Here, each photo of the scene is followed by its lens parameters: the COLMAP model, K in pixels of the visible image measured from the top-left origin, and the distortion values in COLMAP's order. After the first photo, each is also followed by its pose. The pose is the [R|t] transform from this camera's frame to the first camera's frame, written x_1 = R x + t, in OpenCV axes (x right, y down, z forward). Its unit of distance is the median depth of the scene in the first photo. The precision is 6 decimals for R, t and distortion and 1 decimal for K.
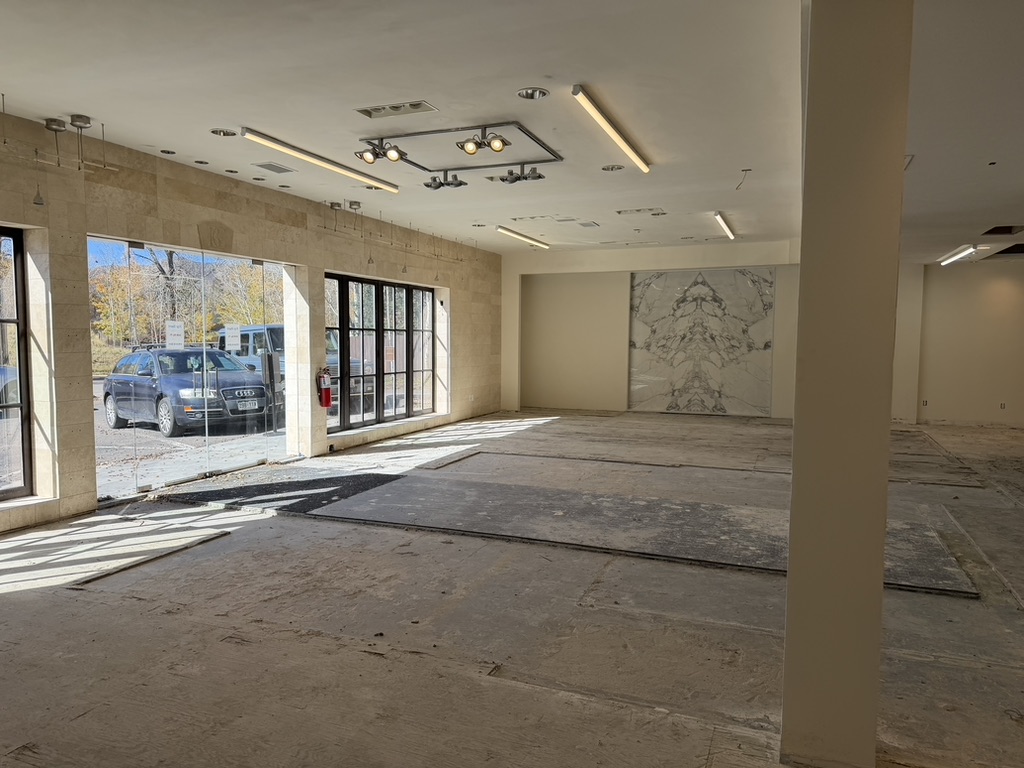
lens RADIAL K [[725.3, 0, 511.2], [0, 725.3, 386.8], [0, 0, 1]] dist [0.040615, -0.038427]
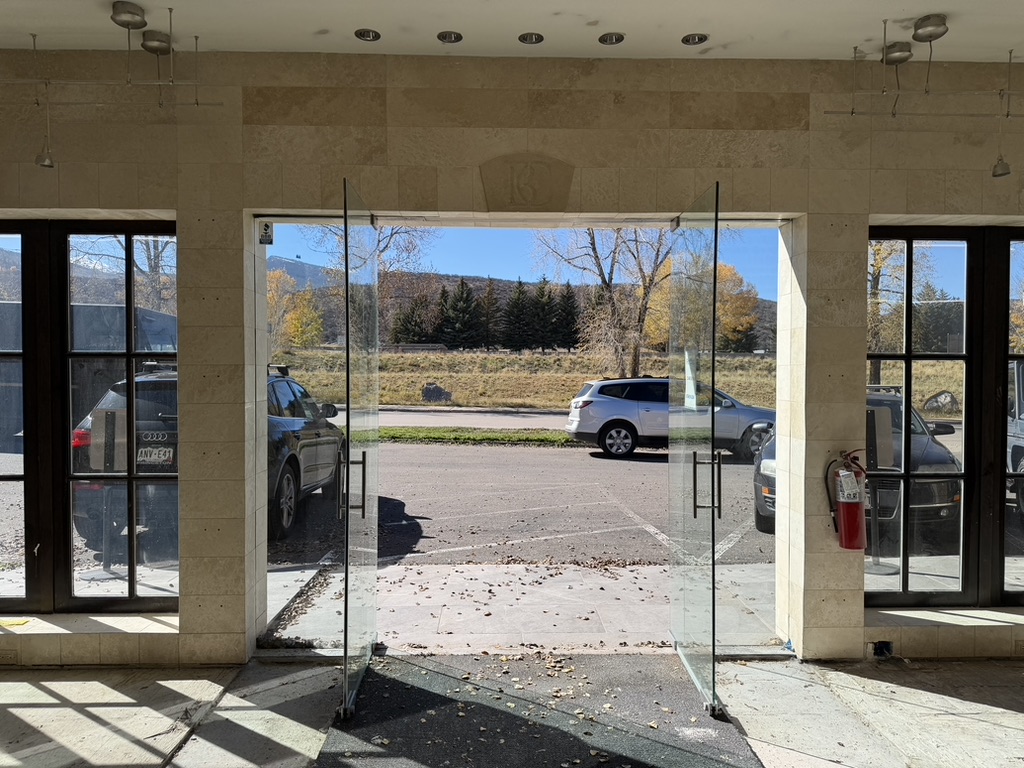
lens RADIAL K [[725.3, 0, 512.4], [0, 725.3, 383.5], [0, 0, 1]] dist [0.040615, -0.038427]
pose [[0.393466, 0.015530, -0.919208, 0.072480], [-0.064013, 0.997893, -0.010542, -0.072025], [0.917108, 0.062989, 0.393631, 0.965271]]
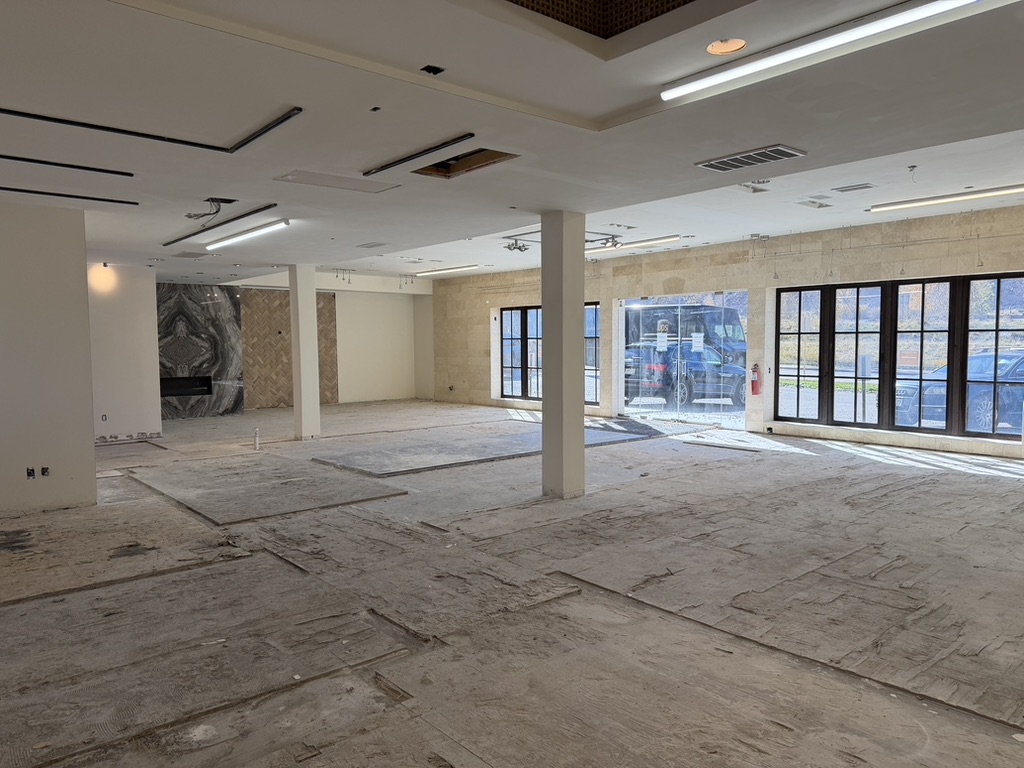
lens RADIAL K [[725.3, 0, 509.5], [0, 725.3, 382.3], [0, 0, 1]] dist [0.040615, -0.038427]
pose [[-0.458812, 0.024890, -0.888185, 1.616084], [-0.067010, 0.995792, 0.062521, -0.068372], [0.886003, 0.088202, -0.455213, 1.770215]]
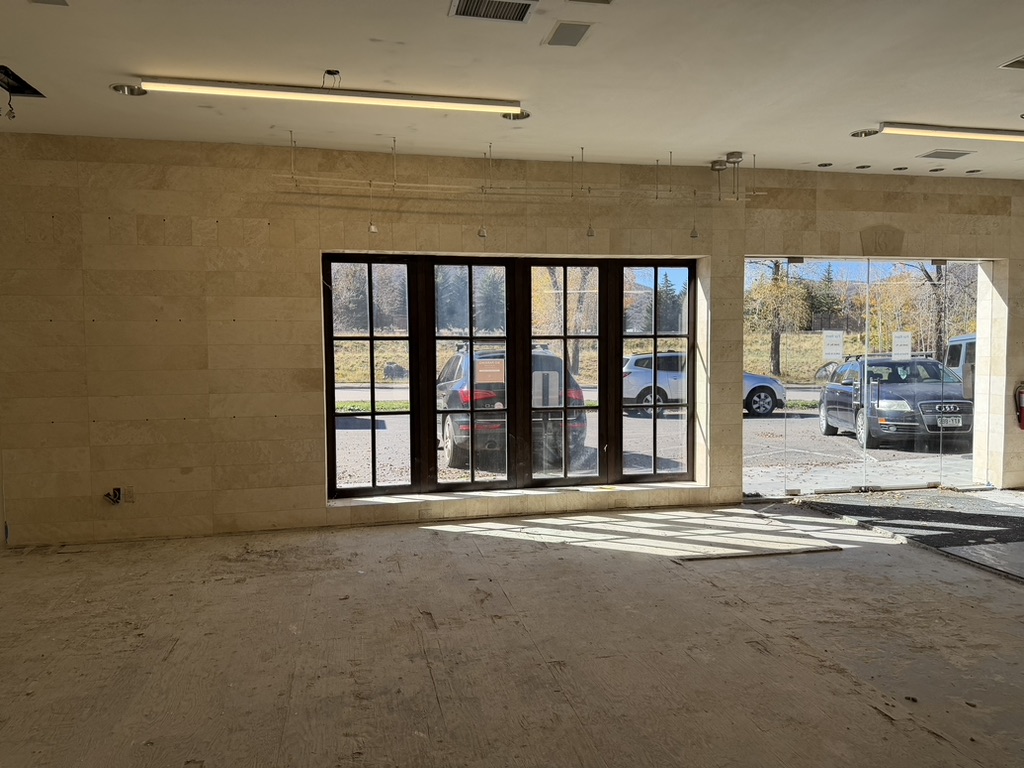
lens RADIAL K [[725.3, 0, 502.8], [0, 725.3, 393.7], [0, 0, 1]] dist [0.040615, -0.038427]
pose [[0.551089, 0.043053, -0.833335, 0.152683], [-0.046279, 0.998708, 0.020992, -0.004760], [0.833162, 0.026997, 0.552370, 0.081317]]
